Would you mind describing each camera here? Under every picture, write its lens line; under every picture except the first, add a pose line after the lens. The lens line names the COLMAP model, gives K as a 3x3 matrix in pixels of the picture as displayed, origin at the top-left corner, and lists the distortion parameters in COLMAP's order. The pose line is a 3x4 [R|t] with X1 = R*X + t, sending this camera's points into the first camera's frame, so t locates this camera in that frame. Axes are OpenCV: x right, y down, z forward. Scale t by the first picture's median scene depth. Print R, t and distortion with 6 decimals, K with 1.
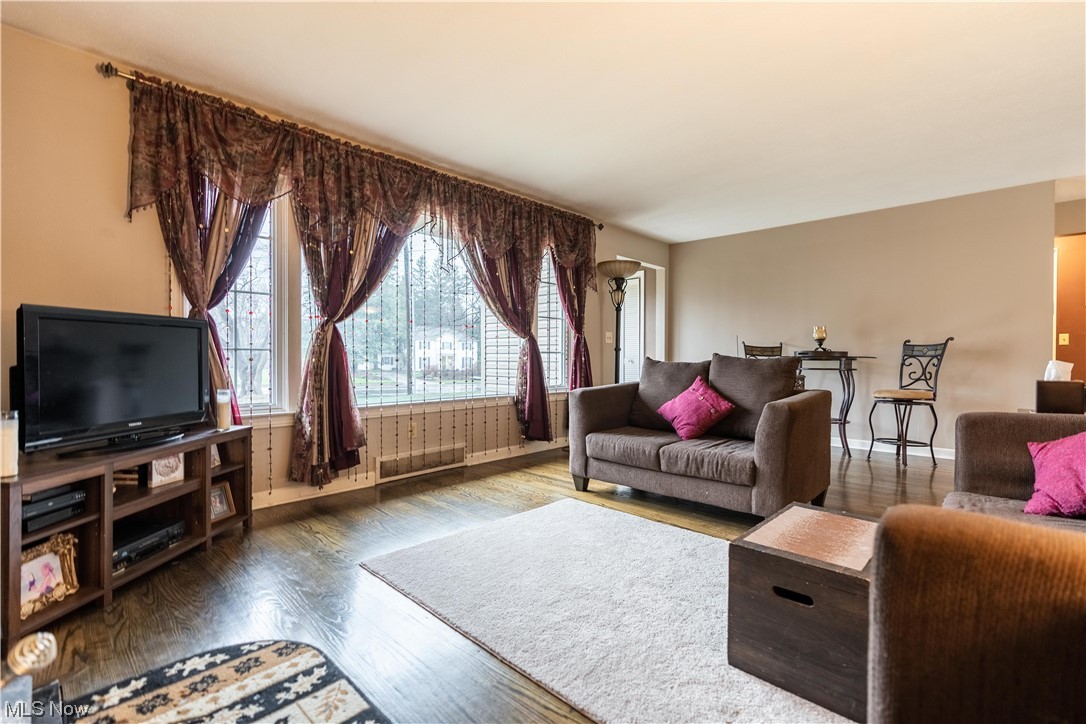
lens RADIAL K [[486.2, 0, 542.3], [0, 486.2, 361.1], [0, 0, 1]] dist [-0.005524, 0.000079]
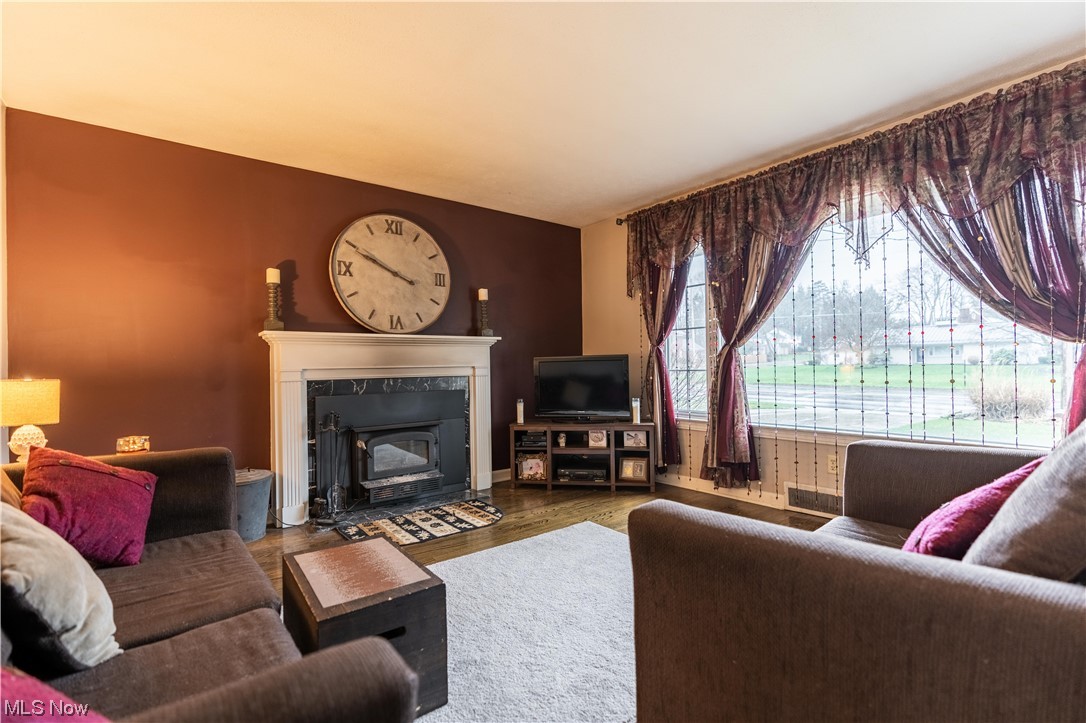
lens RADIAL K [[486.2, 0, 546.6], [0, 486.2, 362.4], [0, 0, 1]] dist [-0.005524, 0.000079]
pose [[-0.142404, -0.000175, -0.989809, 1.163187], [0.012253, 0.999923, -0.001940, -0.070785], [0.989733, -0.012404, -0.142391, 1.150972]]
